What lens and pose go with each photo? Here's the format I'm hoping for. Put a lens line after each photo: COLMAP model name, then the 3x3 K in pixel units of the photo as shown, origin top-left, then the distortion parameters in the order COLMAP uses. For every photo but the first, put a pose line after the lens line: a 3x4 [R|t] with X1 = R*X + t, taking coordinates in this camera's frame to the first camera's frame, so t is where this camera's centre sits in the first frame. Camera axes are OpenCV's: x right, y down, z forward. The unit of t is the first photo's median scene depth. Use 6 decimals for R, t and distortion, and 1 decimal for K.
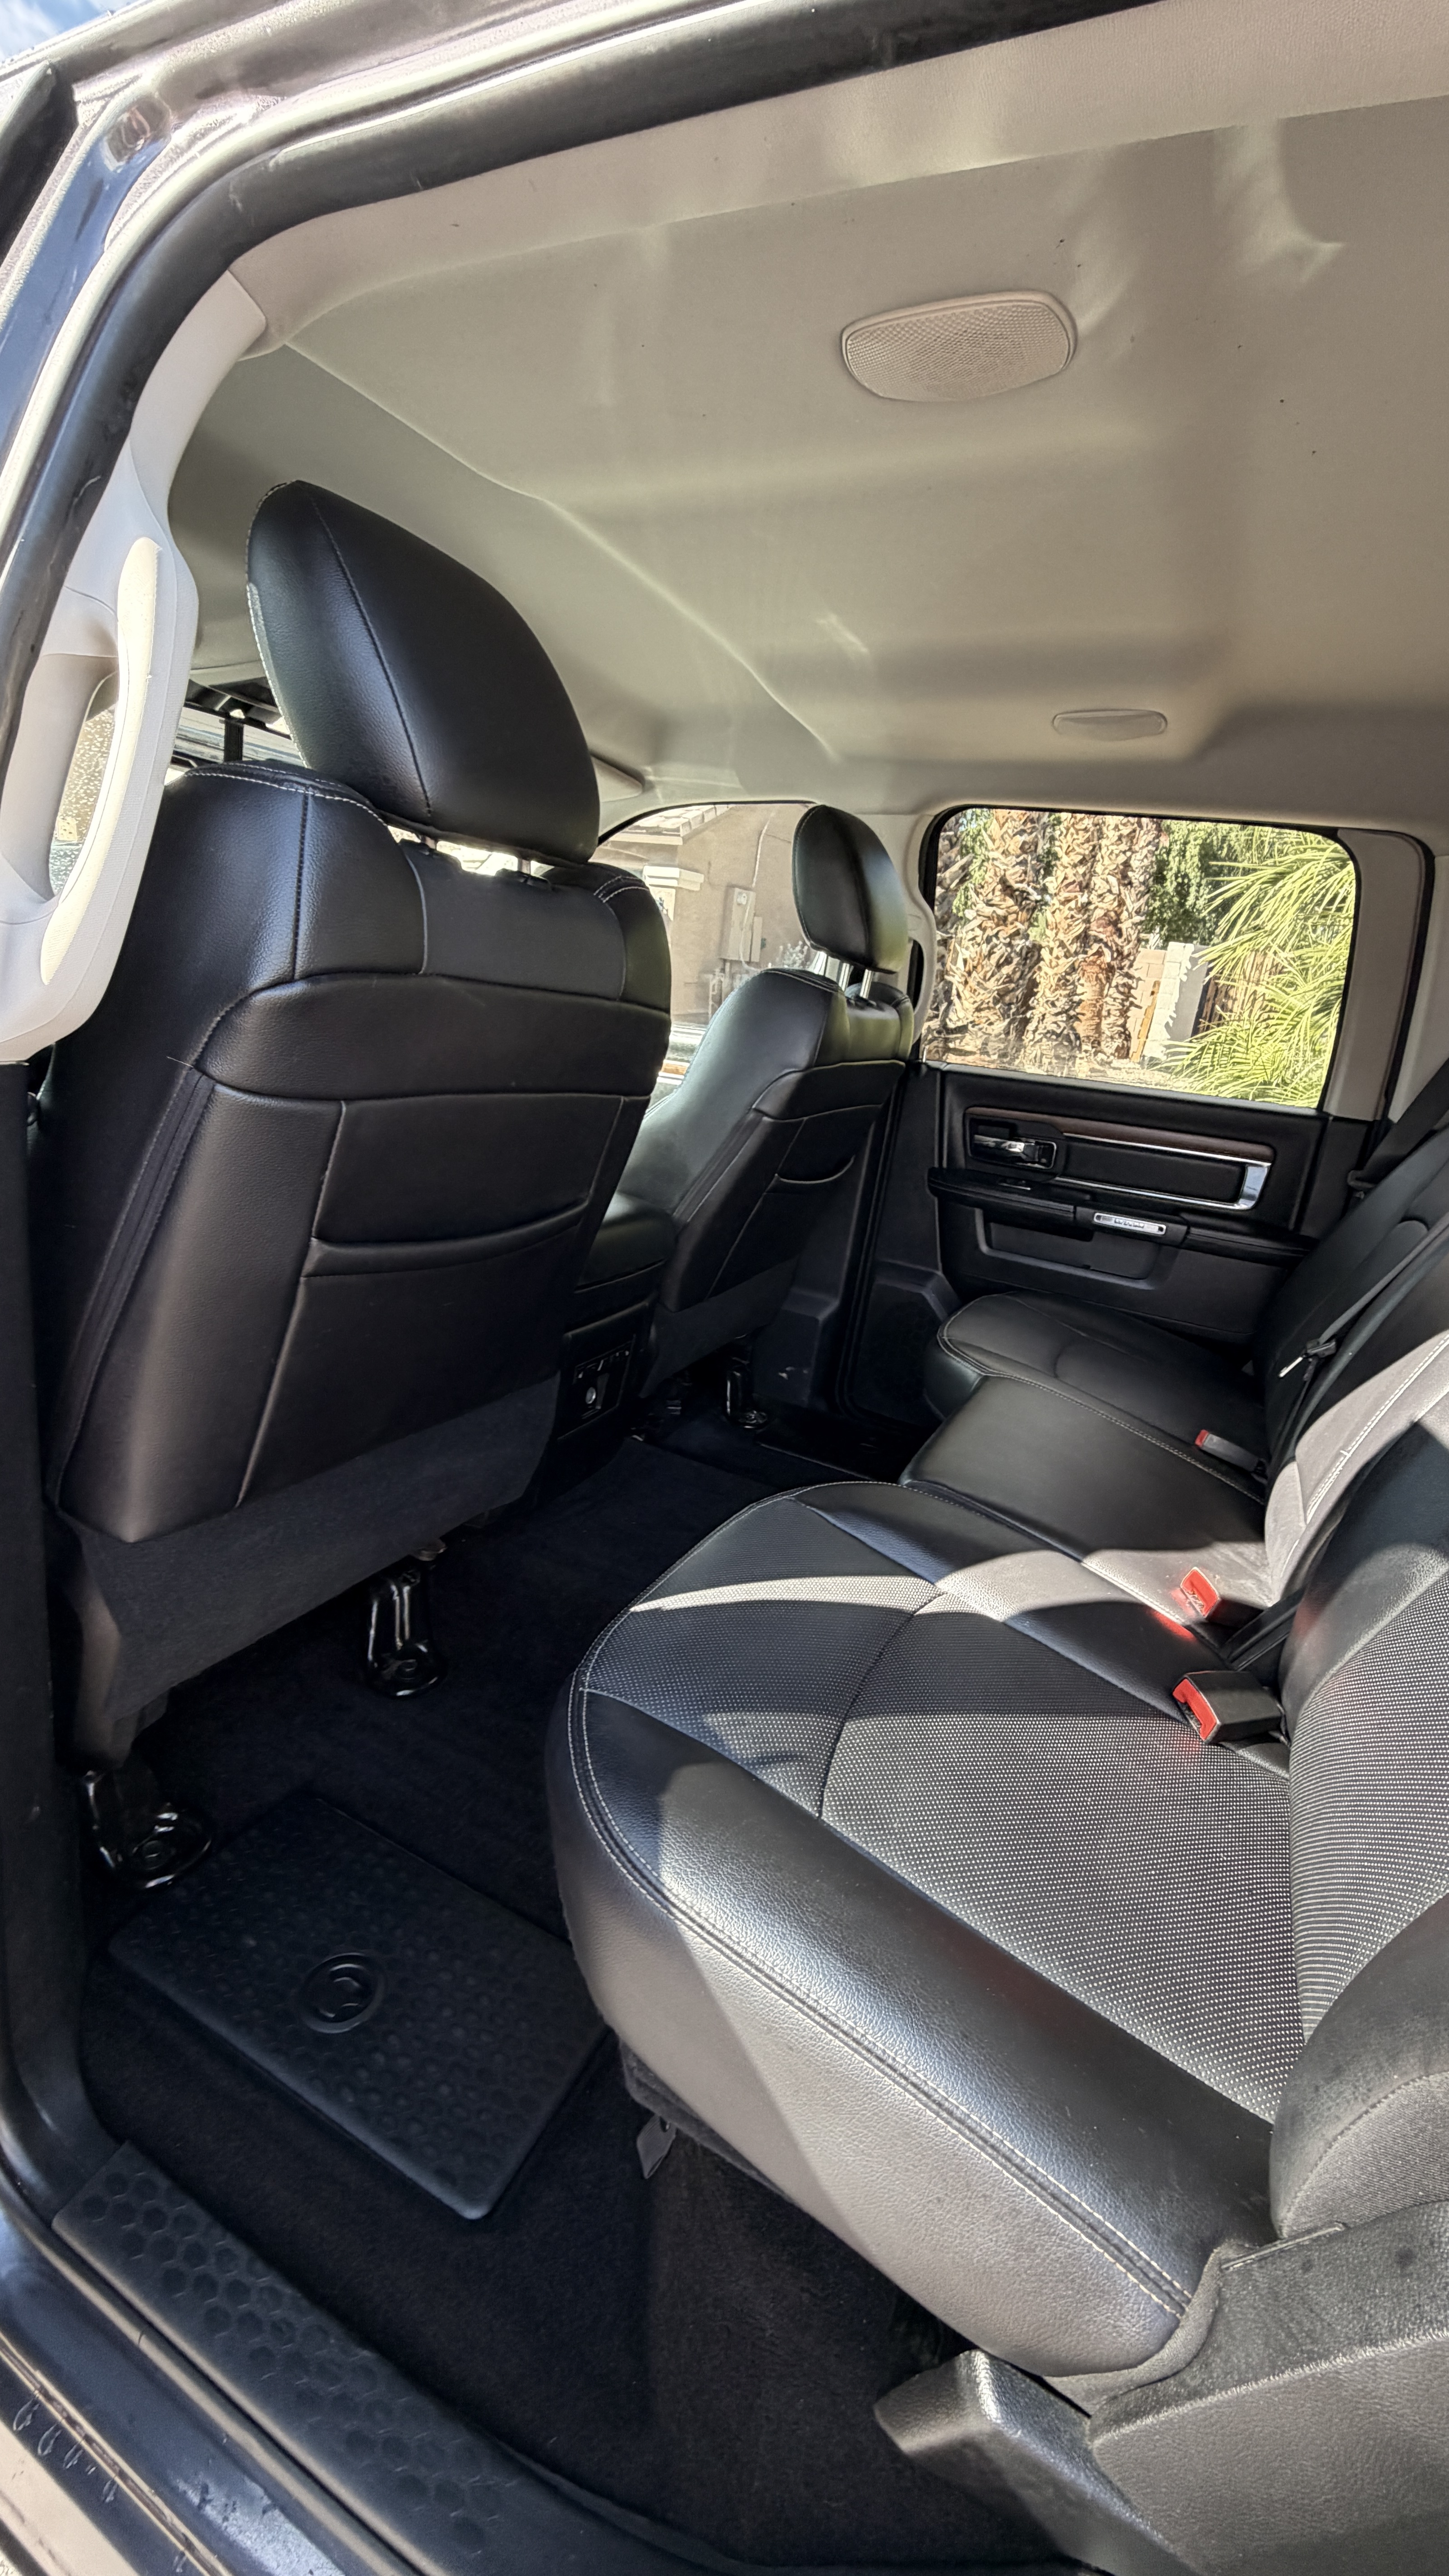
lens RADIAL K [[1026.5, 0, 726.7], [0, 1026.5, 1287.2], [0, 0, 1]] dist [-0.000258, -0.000264]
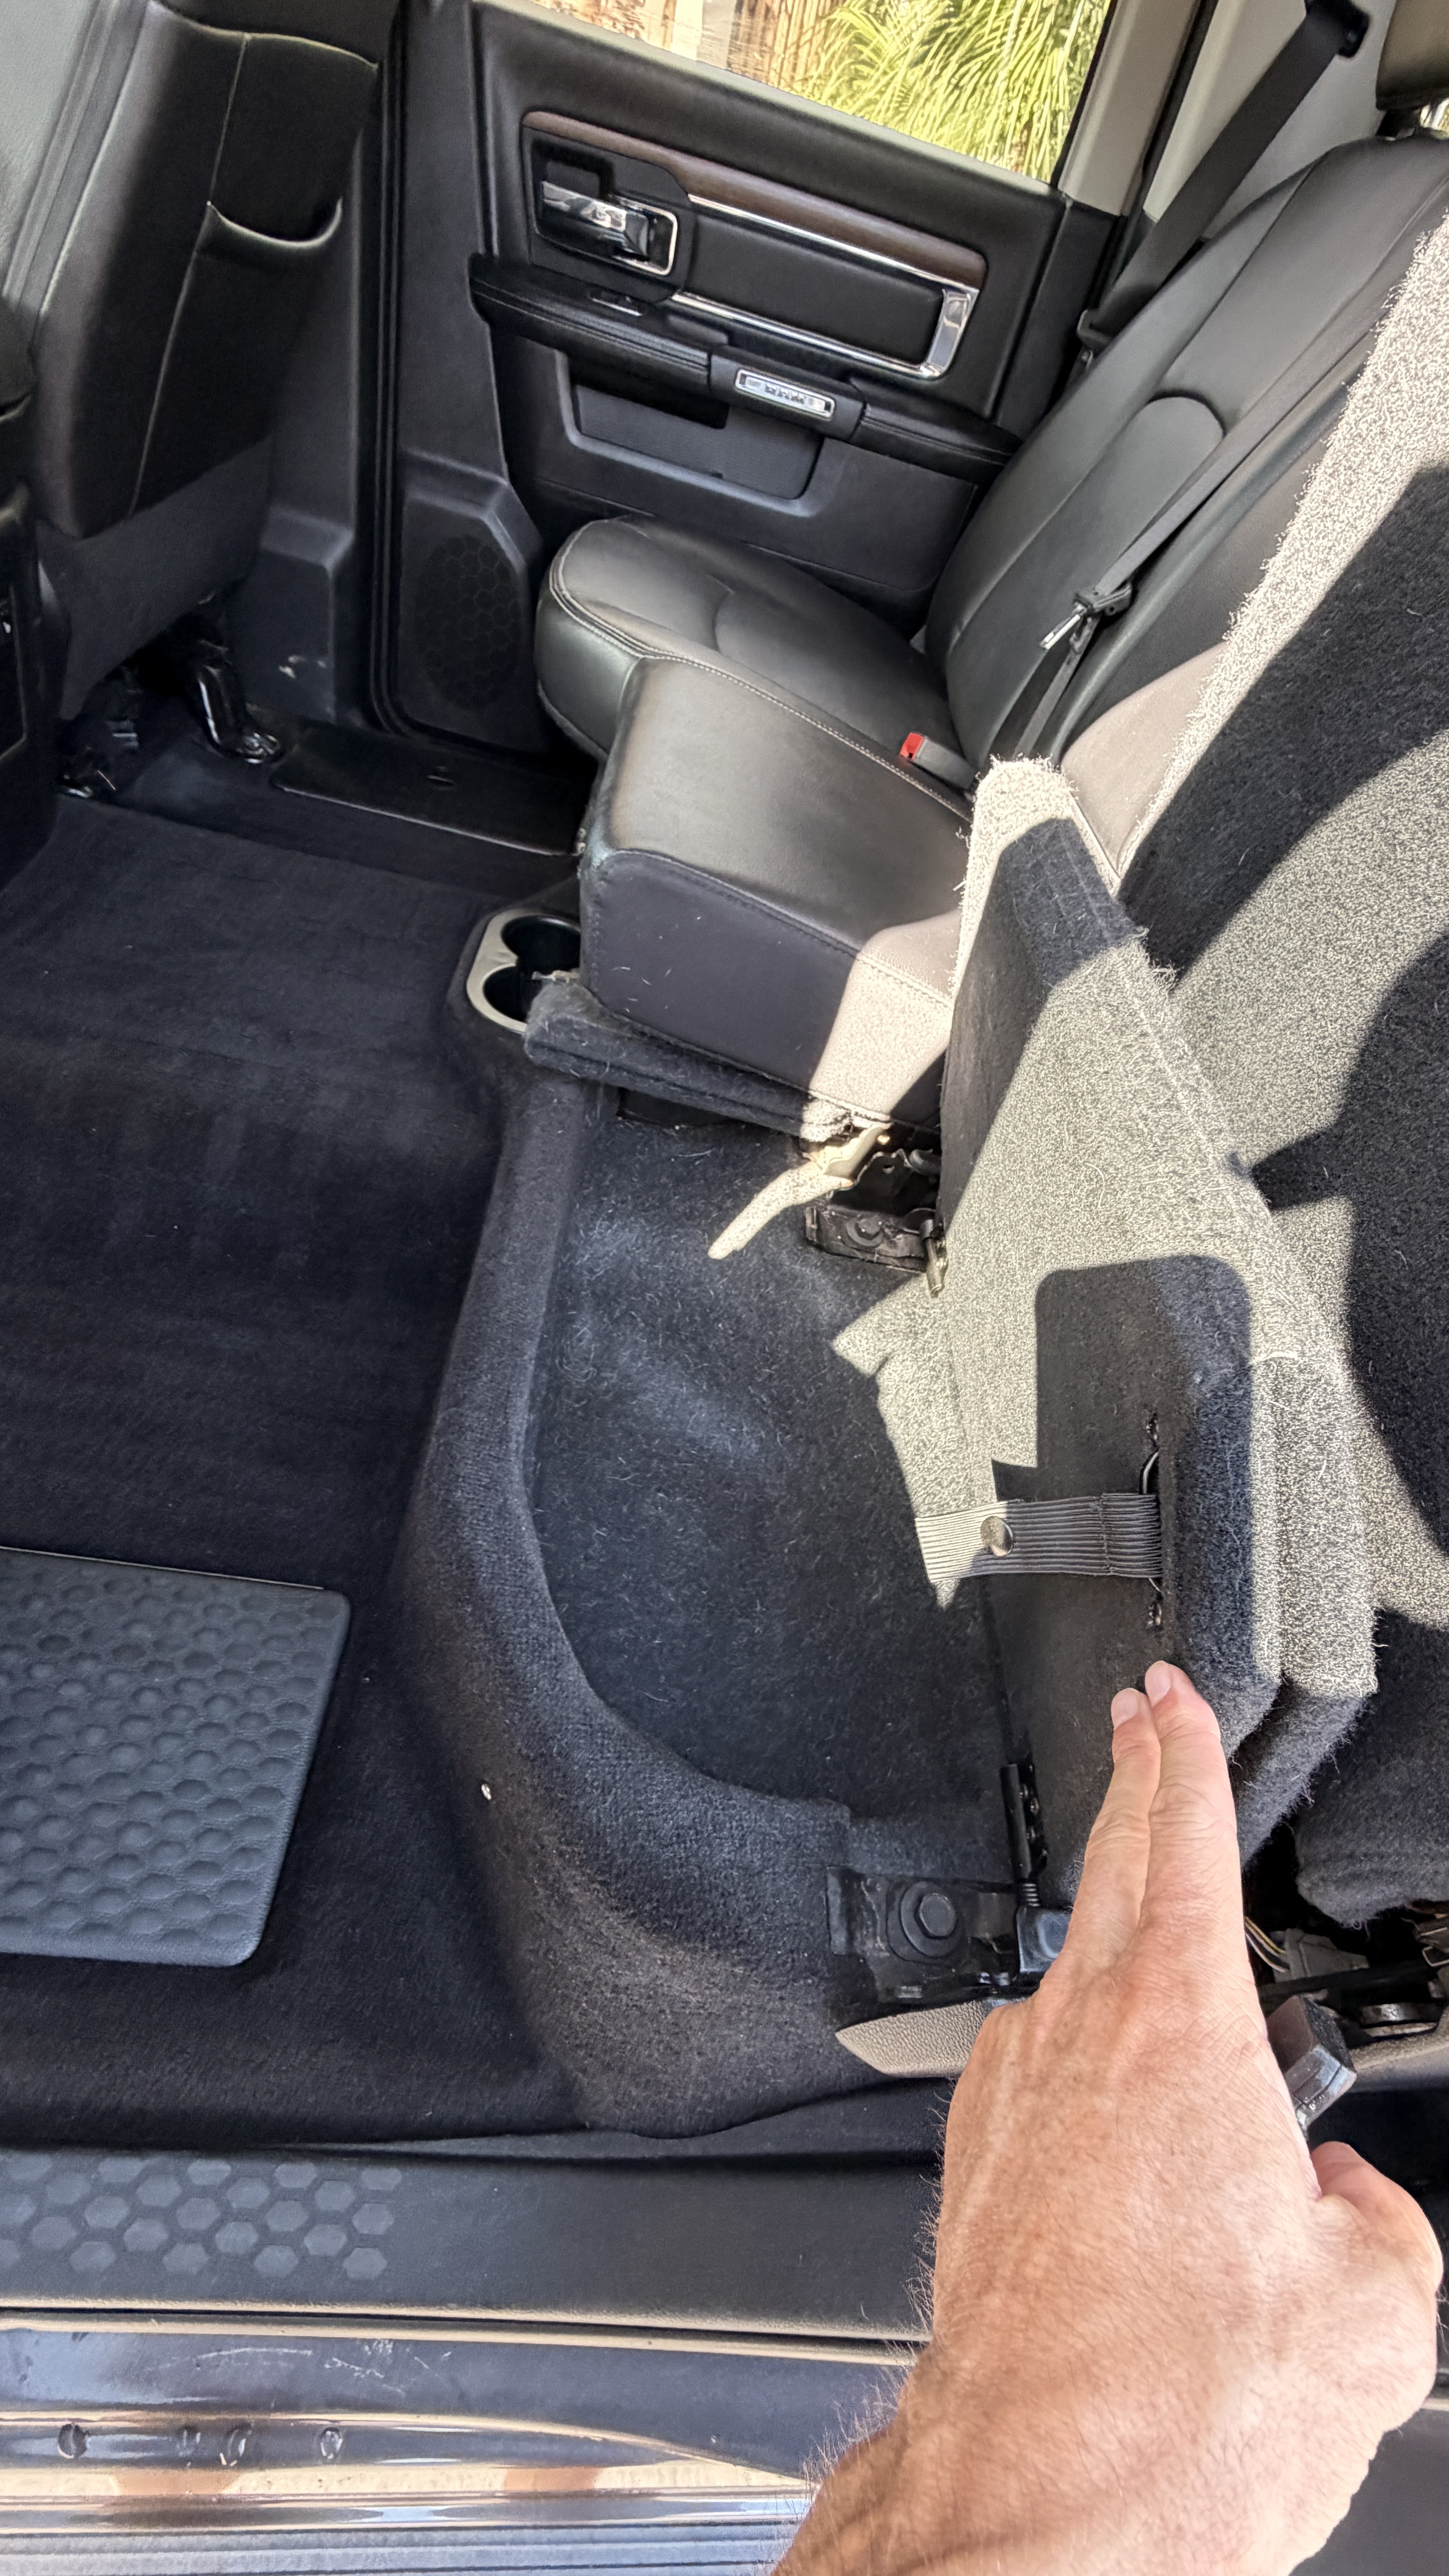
lens RADIAL K [[1026.5, 0, 726.7], [0, 1026.5, 1287.2], [0, 0, 1]] dist [-0.000258, -0.000264]
pose [[0.901654, -0.244035, 0.357026, -0.024865], [-0.011664, 0.811548, 0.584169, 0.019468], [-0.432301, -0.530883, 0.728889, 0.192094]]
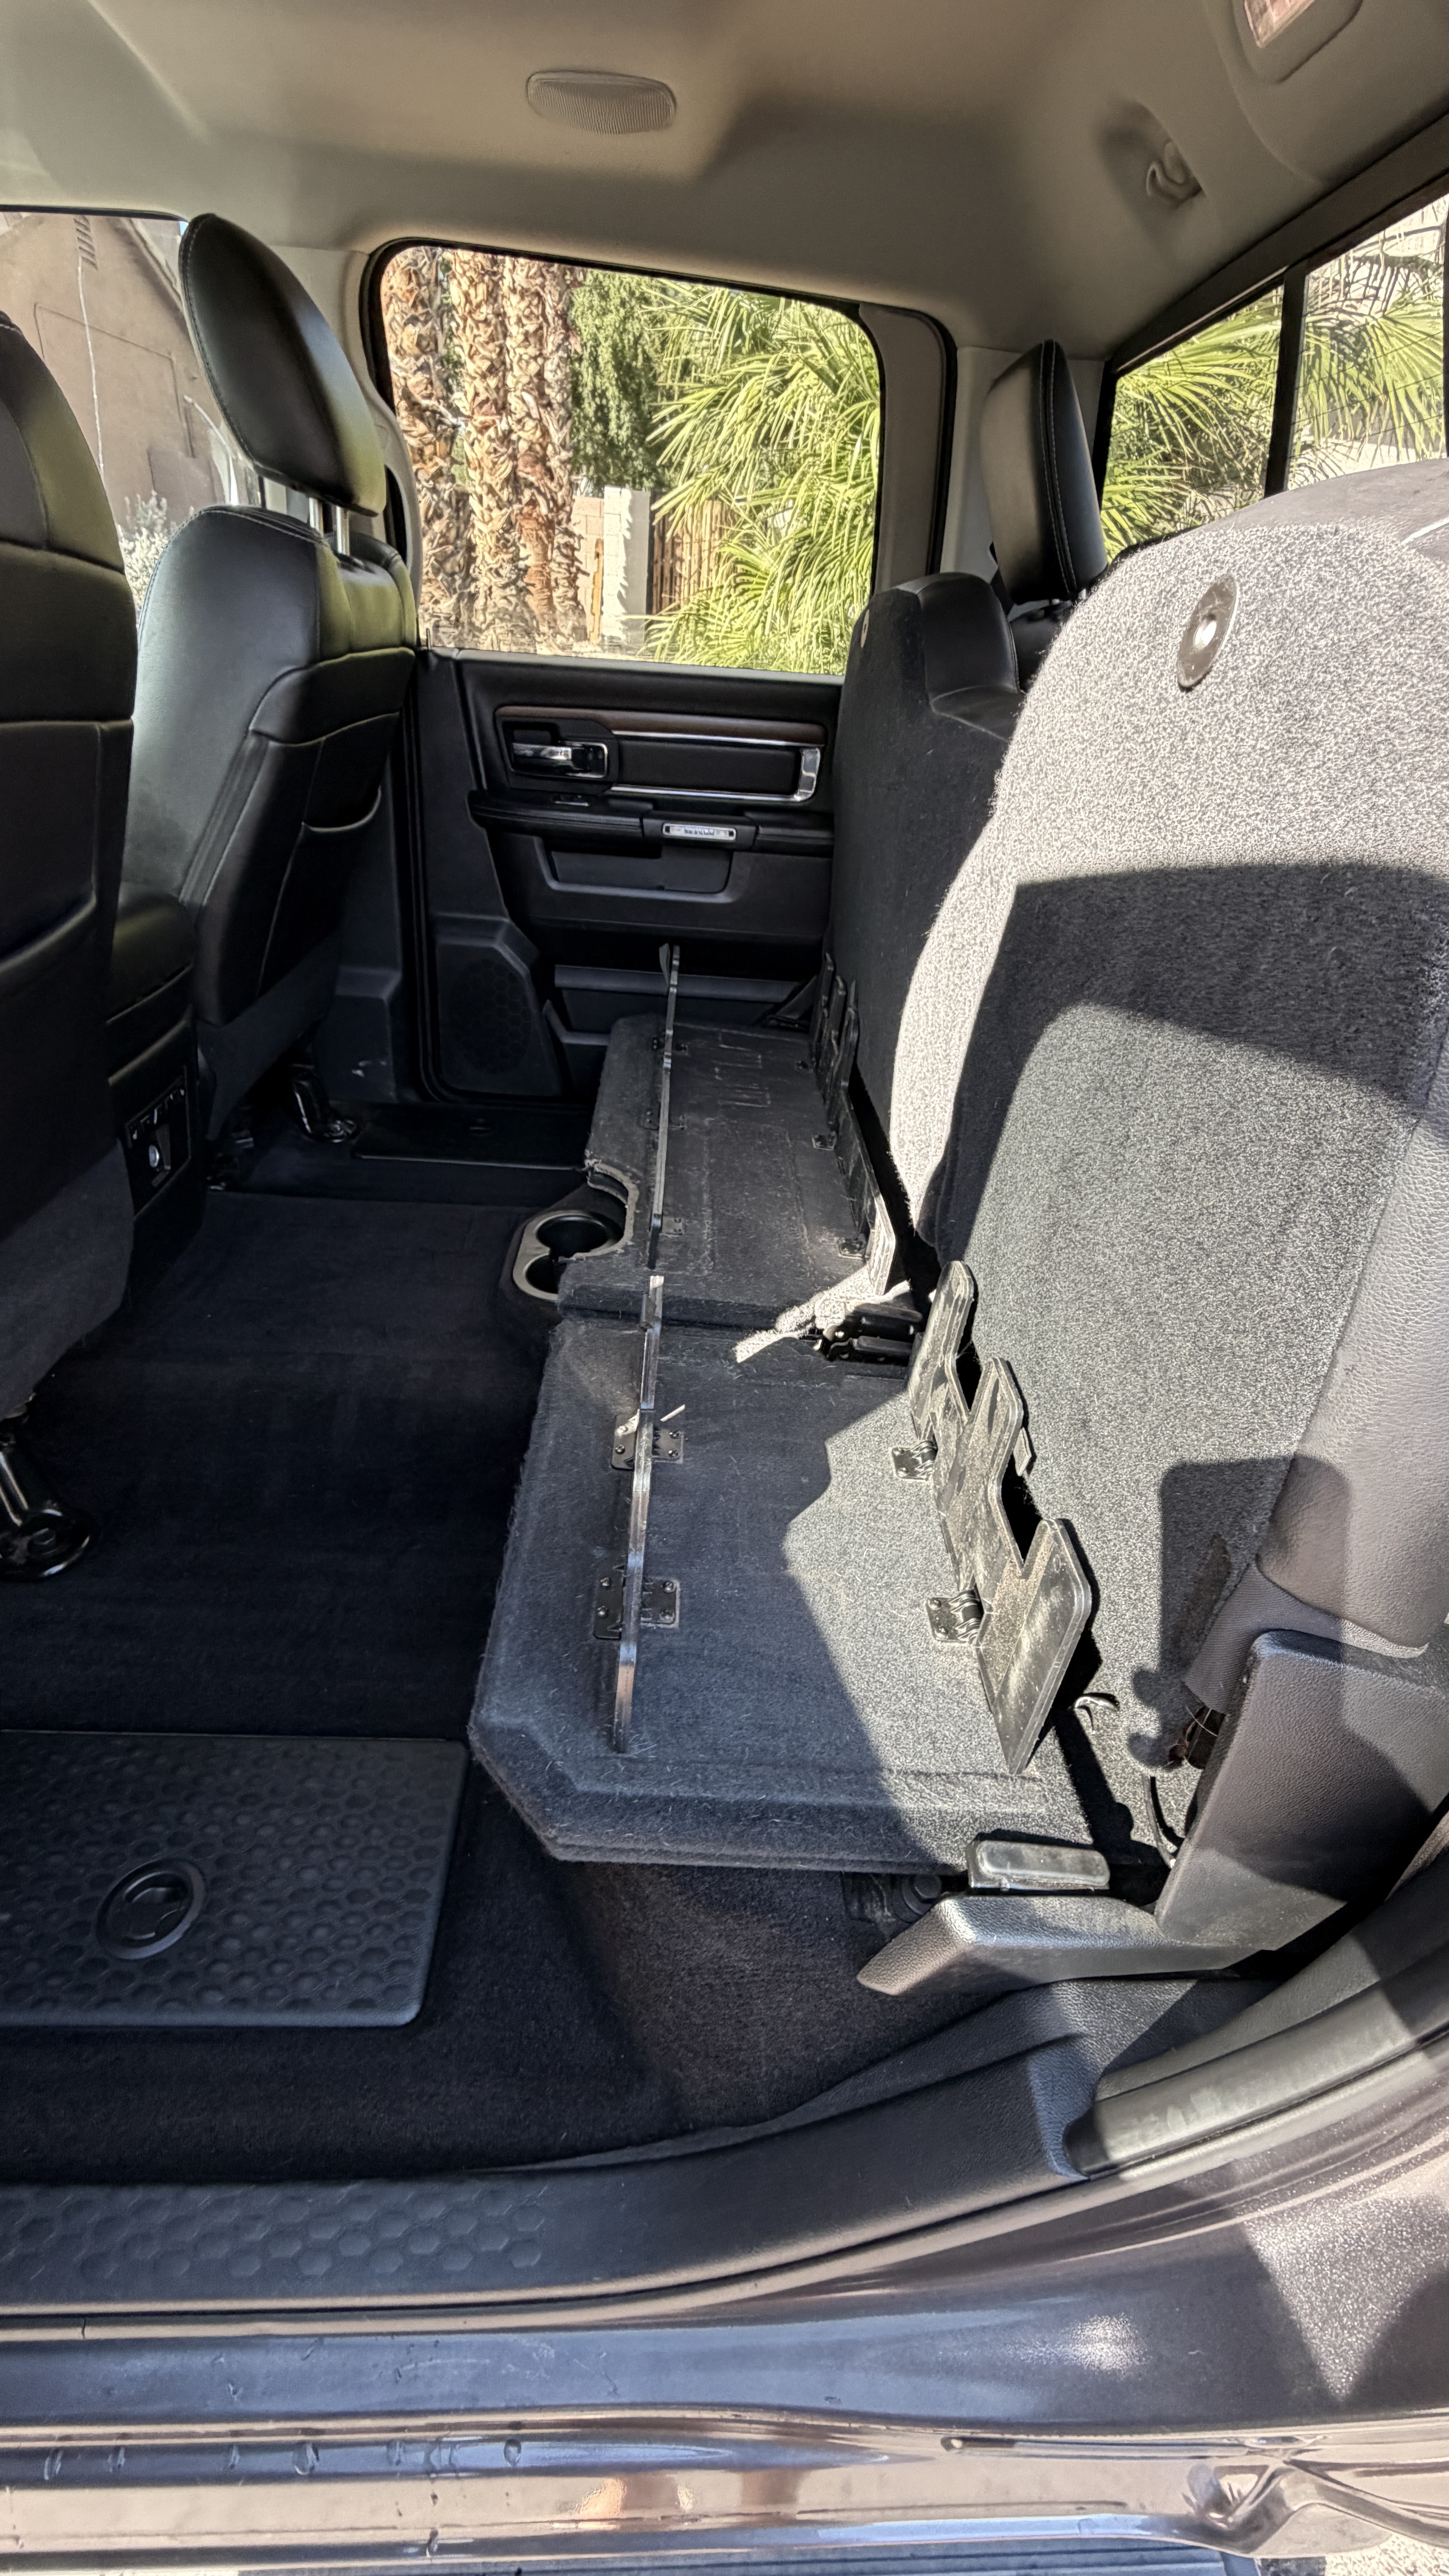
lens RADIAL K [[1026.5, 0, 726.7], [0, 1026.5, 1287.2], [0, 0, 1]] dist [-0.000258, -0.000264]
pose [[0.881895, -0.294854, 0.367862, -0.046143], [0.157415, 0.919668, 0.359766, -0.011456], [-0.444389, -0.259368, 0.857465, 0.073668]]
